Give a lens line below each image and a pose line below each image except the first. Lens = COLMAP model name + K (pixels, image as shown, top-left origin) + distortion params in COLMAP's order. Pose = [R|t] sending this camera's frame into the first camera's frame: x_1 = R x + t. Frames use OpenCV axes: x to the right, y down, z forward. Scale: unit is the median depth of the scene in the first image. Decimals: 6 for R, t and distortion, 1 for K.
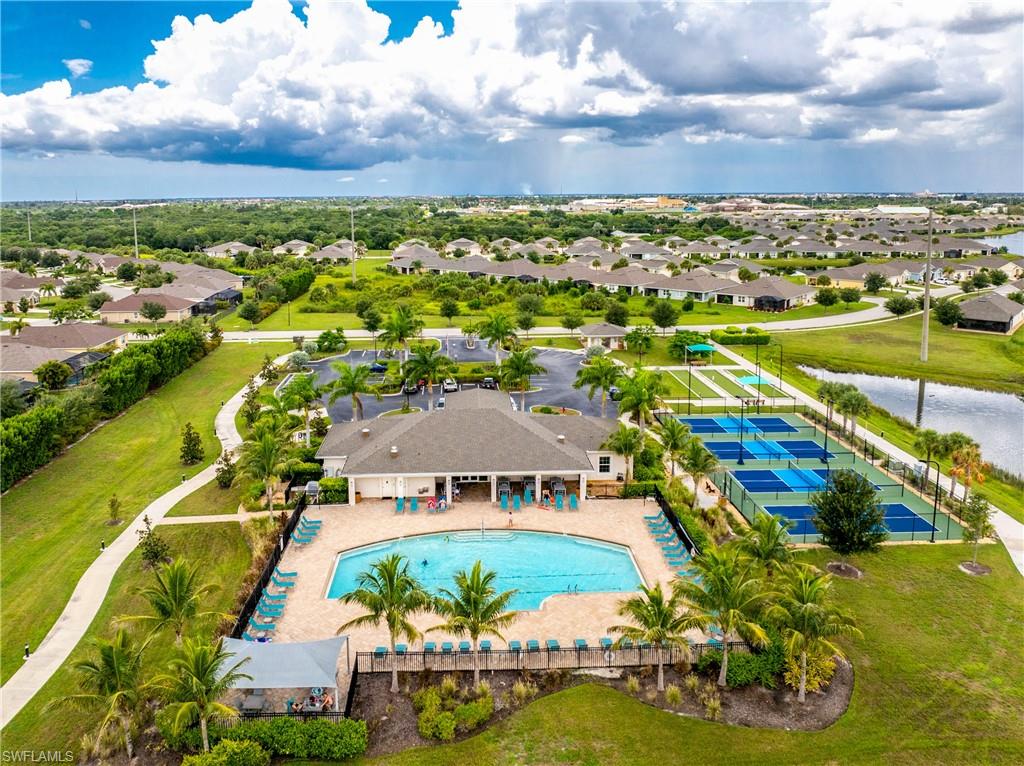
lens RADIAL K [[717.3, 0, 516.9], [0, 717.3, 367.5], [0, 0, 1]] dist [-0.041434, 0.008424]
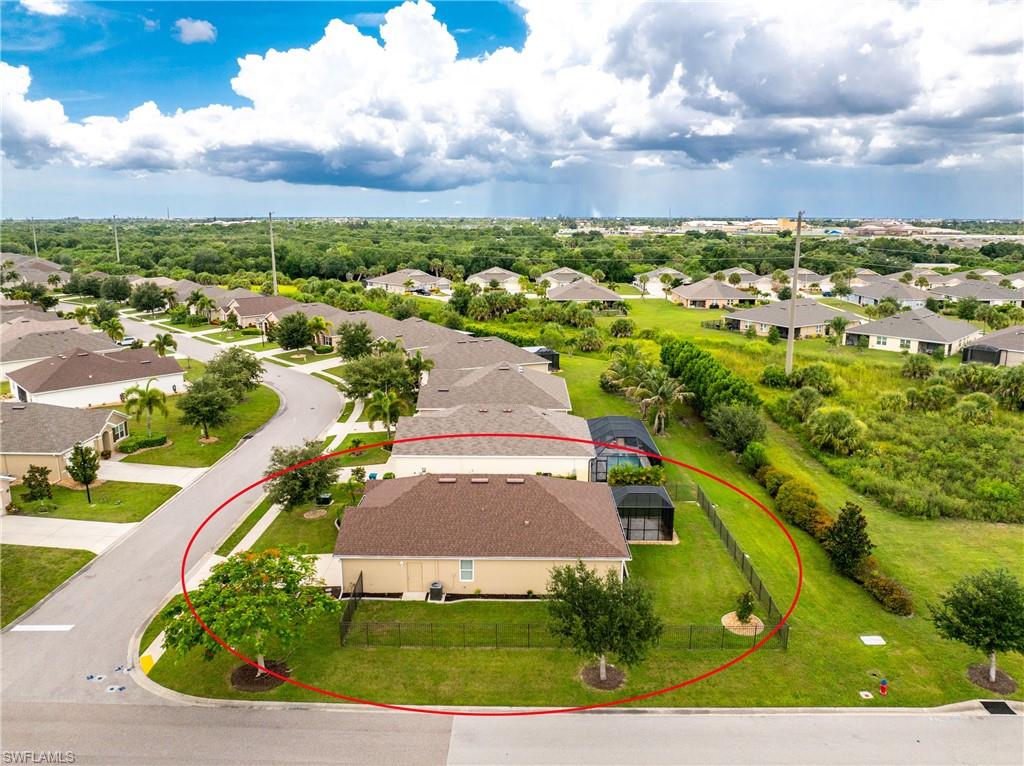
lens RADIAL K [[717.3, 0, 516.9], [0, 717.3, 367.5], [0, 0, 1]] dist [-0.041434, 0.008424]
pose [[0.995647, 0.025426, -0.089667, -0.122409], [-0.028094, 0.999195, -0.028626, -0.035449], [0.088867, 0.031020, 0.995560, 0.179488]]
